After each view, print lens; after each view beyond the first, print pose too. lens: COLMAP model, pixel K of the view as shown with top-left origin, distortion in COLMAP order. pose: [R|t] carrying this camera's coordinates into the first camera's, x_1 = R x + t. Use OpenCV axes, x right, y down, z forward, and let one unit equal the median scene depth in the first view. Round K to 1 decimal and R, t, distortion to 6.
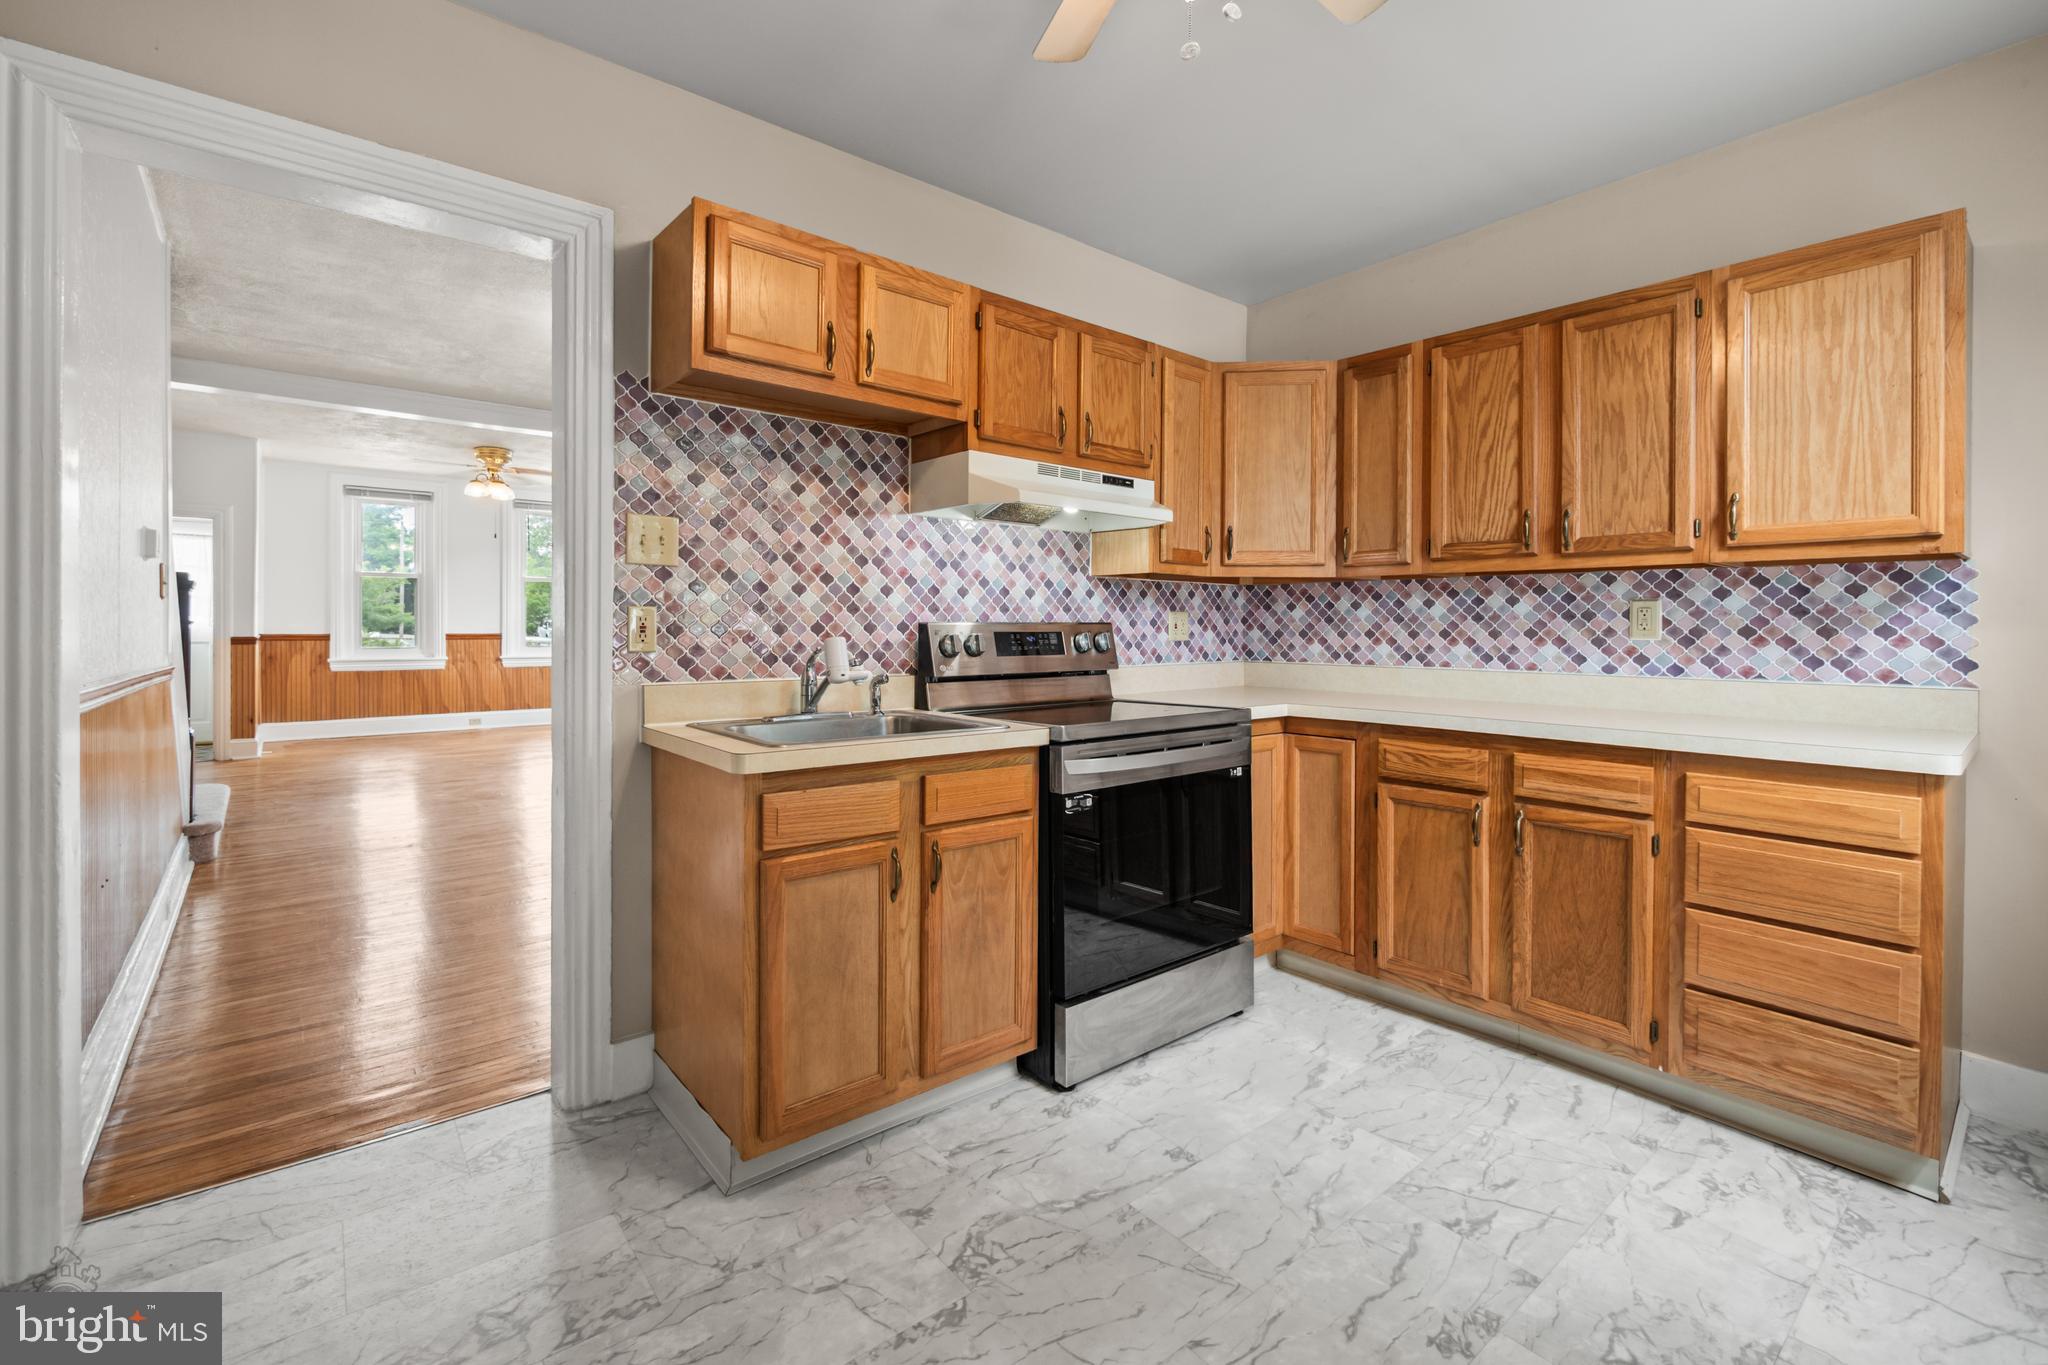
lens RADIAL K [[881.9, 0, 1028.5], [0, 881.9, 639.0], [0, 0, 1]] dist [-0.008933, 0.000067]
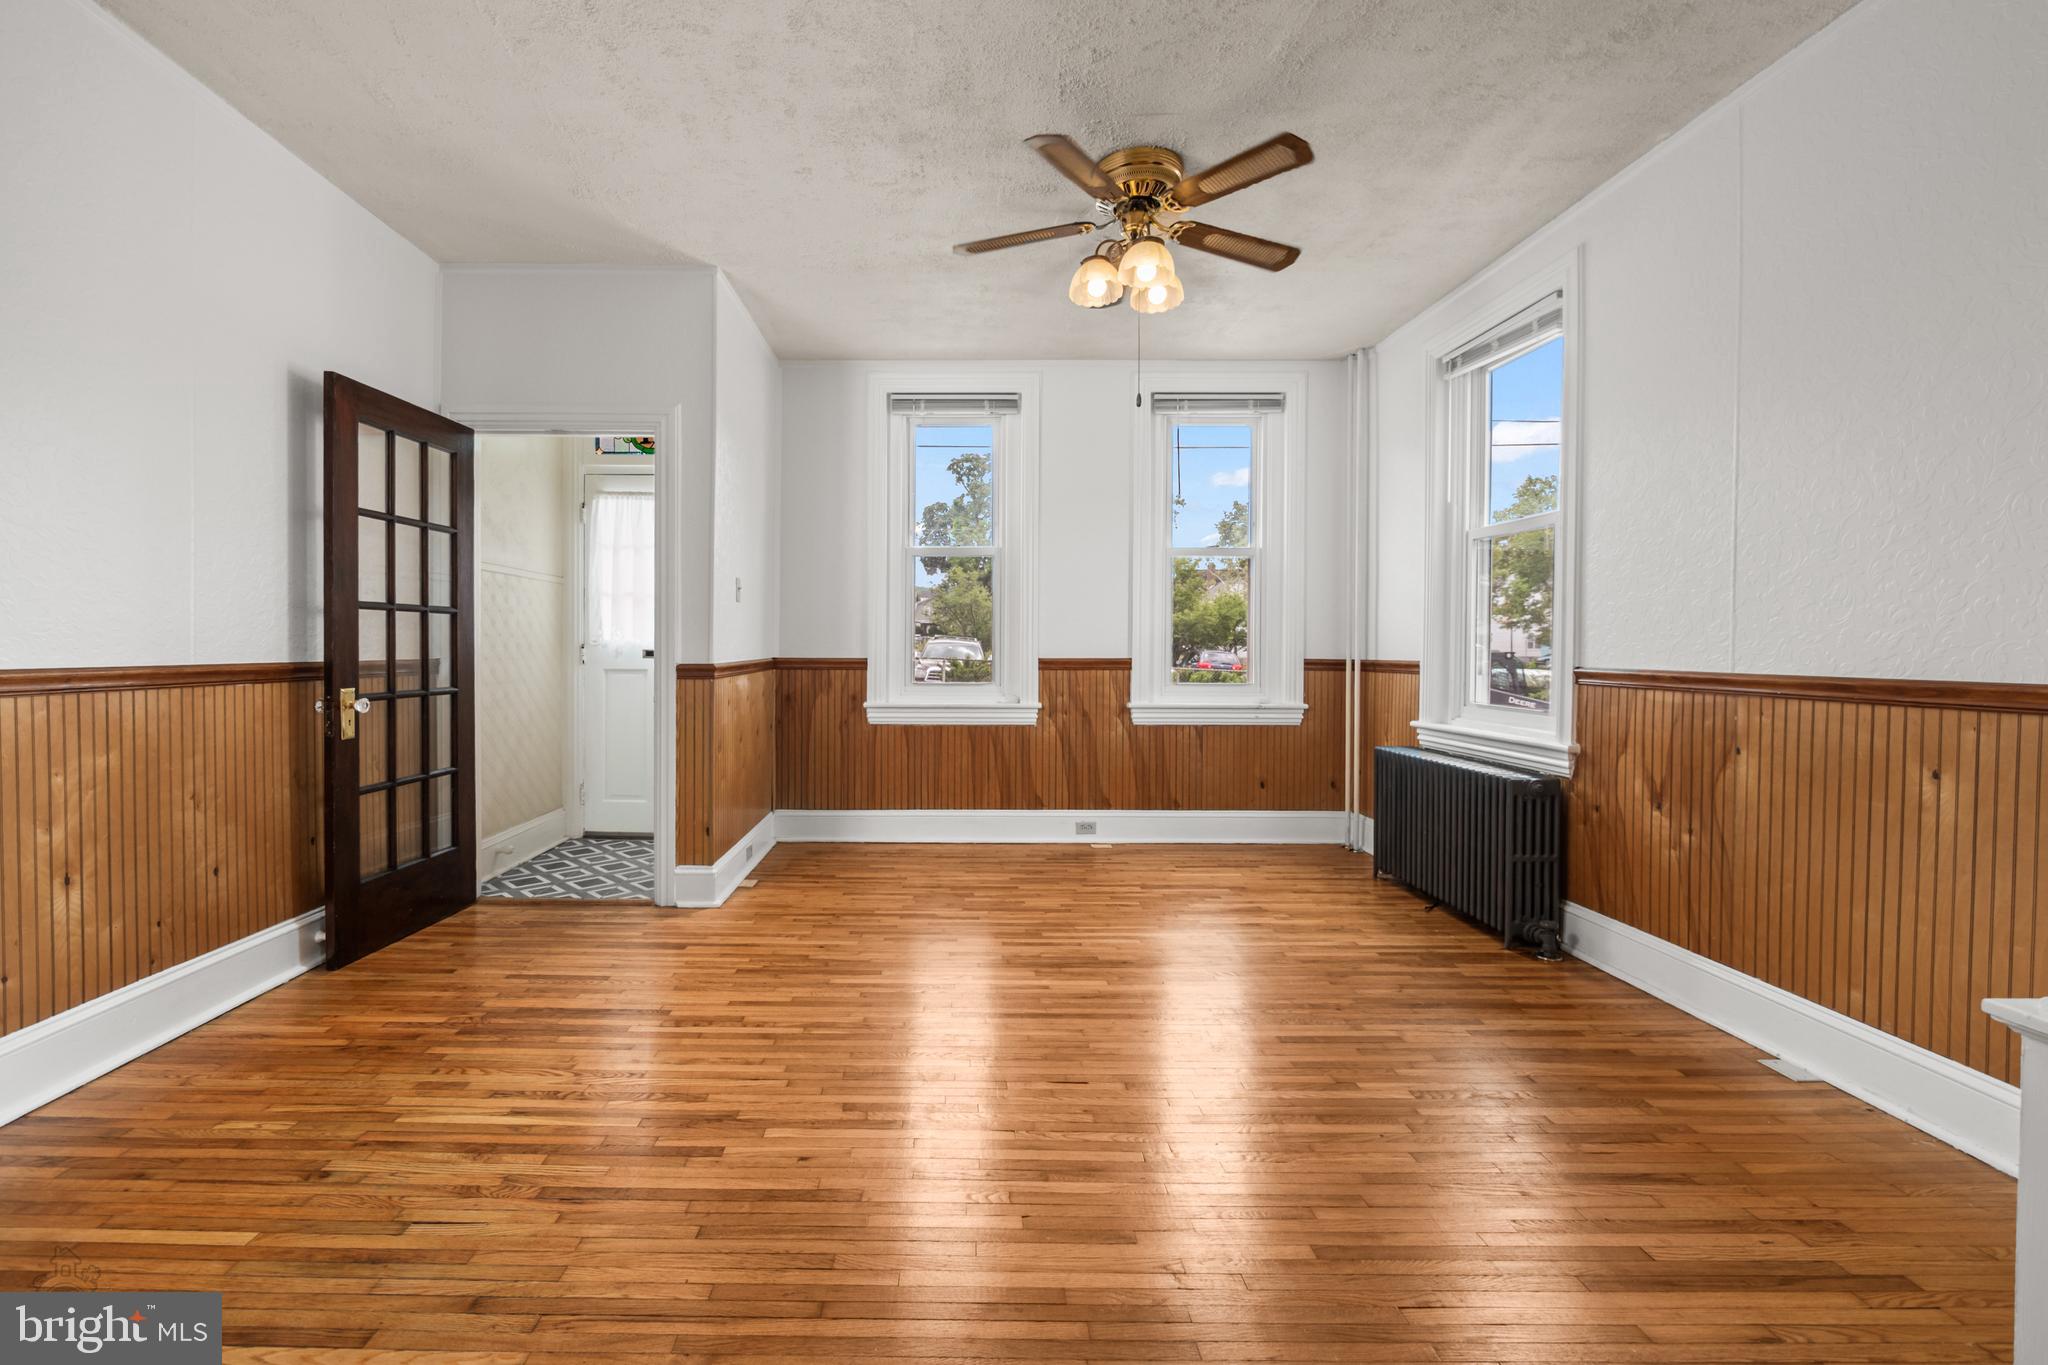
lens RADIAL K [[881.9, 0, 978.1], [0, 881.9, 648.1], [0, 0, 1]] dist [-0.008933, 0.000067]
pose [[0.776784, -0.002153, -0.629764, -0.384696], [-0.008004, 0.999880, -0.013290, -0.005266], [0.629717, 0.015364, 0.776673, 0.607121]]
